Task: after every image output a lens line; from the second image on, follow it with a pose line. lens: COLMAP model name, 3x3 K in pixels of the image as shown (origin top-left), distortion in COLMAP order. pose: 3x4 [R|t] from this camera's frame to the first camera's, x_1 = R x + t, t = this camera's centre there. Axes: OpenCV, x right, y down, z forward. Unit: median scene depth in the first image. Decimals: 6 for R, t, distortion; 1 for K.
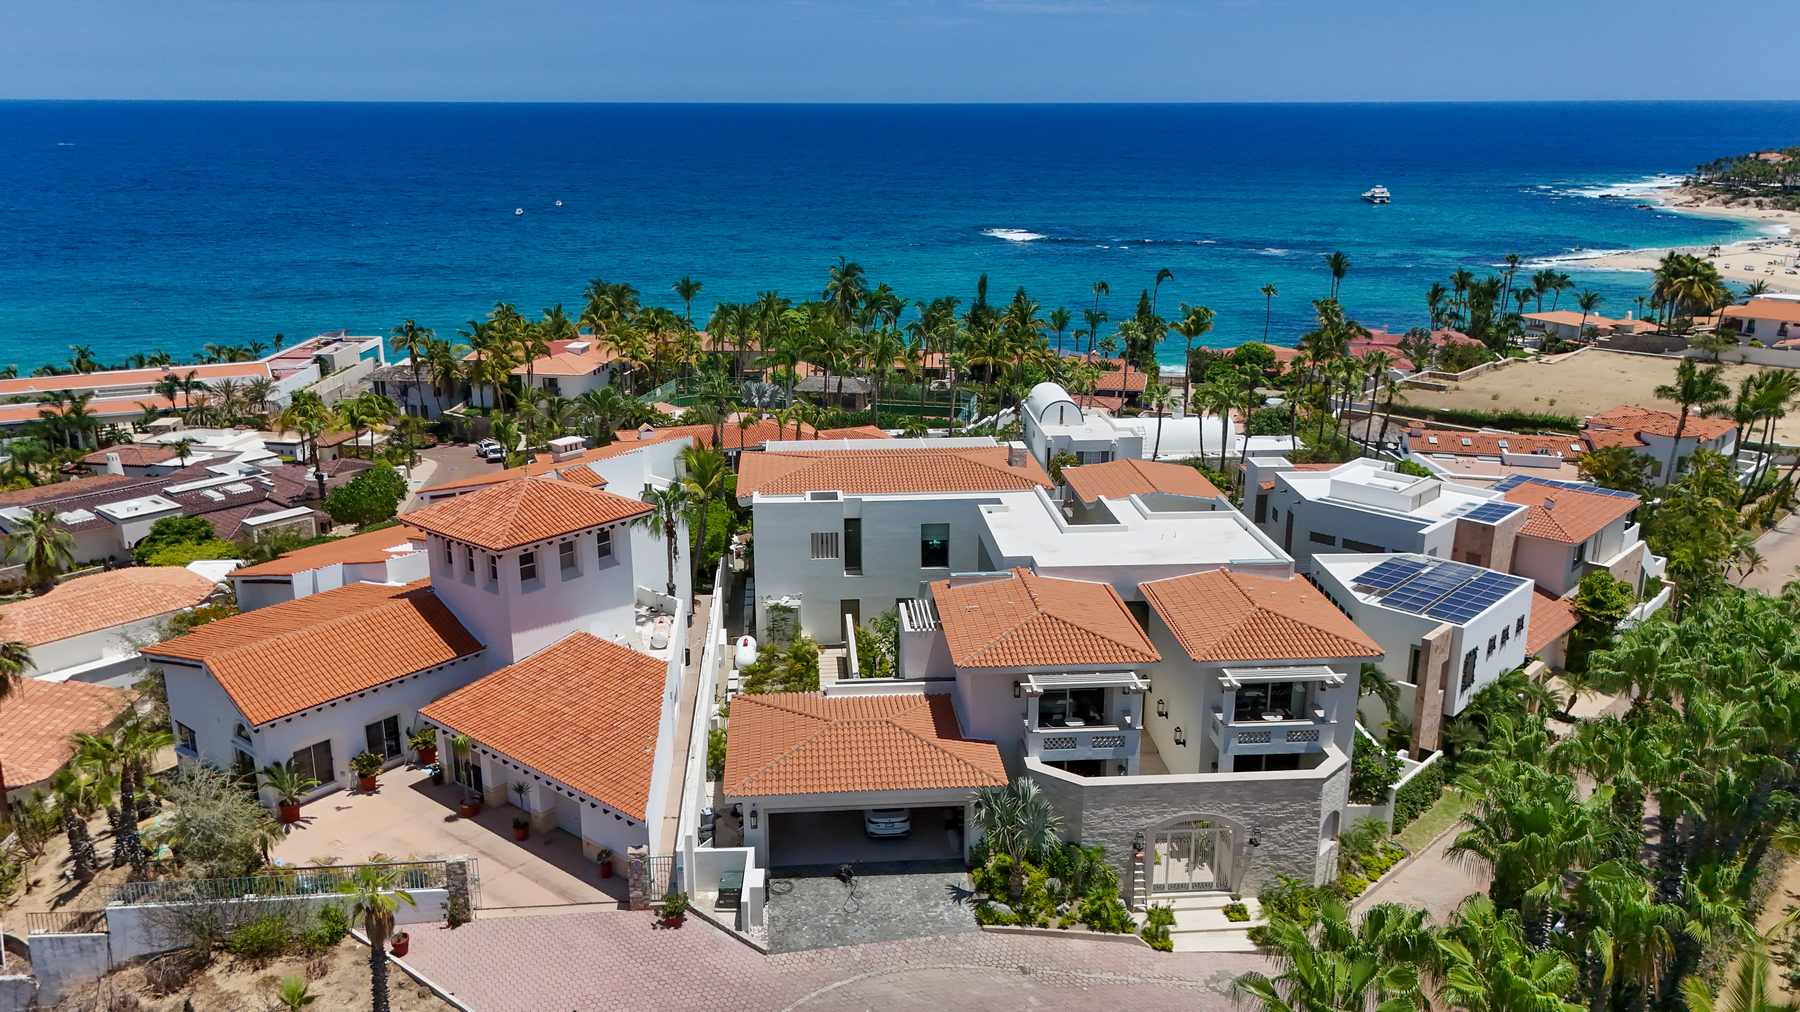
lens RADIAL K [[1389.2, 0, 900.0], [0, 1389.2, 506.0], [0, 0, 1]] dist [0.056797, -0.057073]
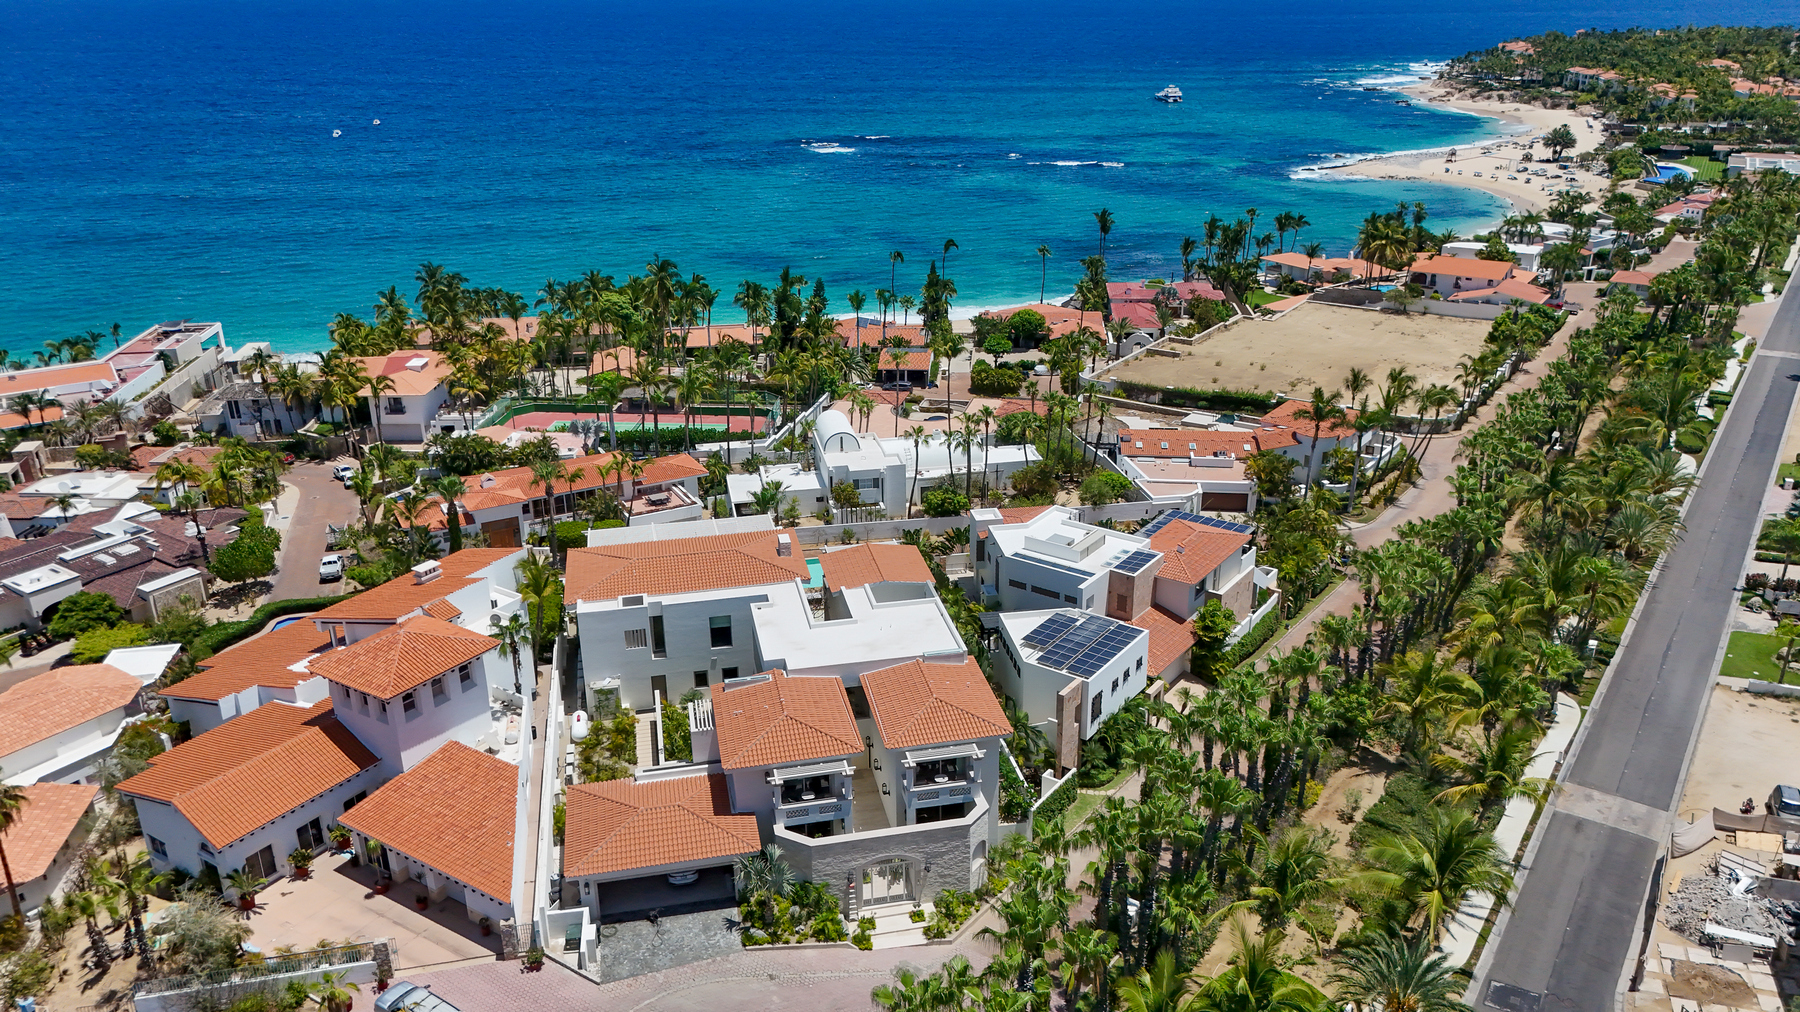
lens RADIAL K [[1314.6, 0, 901.3], [0, 1314.6, 523.8], [0, 0, 1]] dist [0.053606, -0.047302]
pose [[0.991737, -0.057524, 0.114666, 0.066192], [0.046056, 0.993894, 0.100268, -0.217510], [-0.119733, -0.094158, 0.988331, -0.293586]]
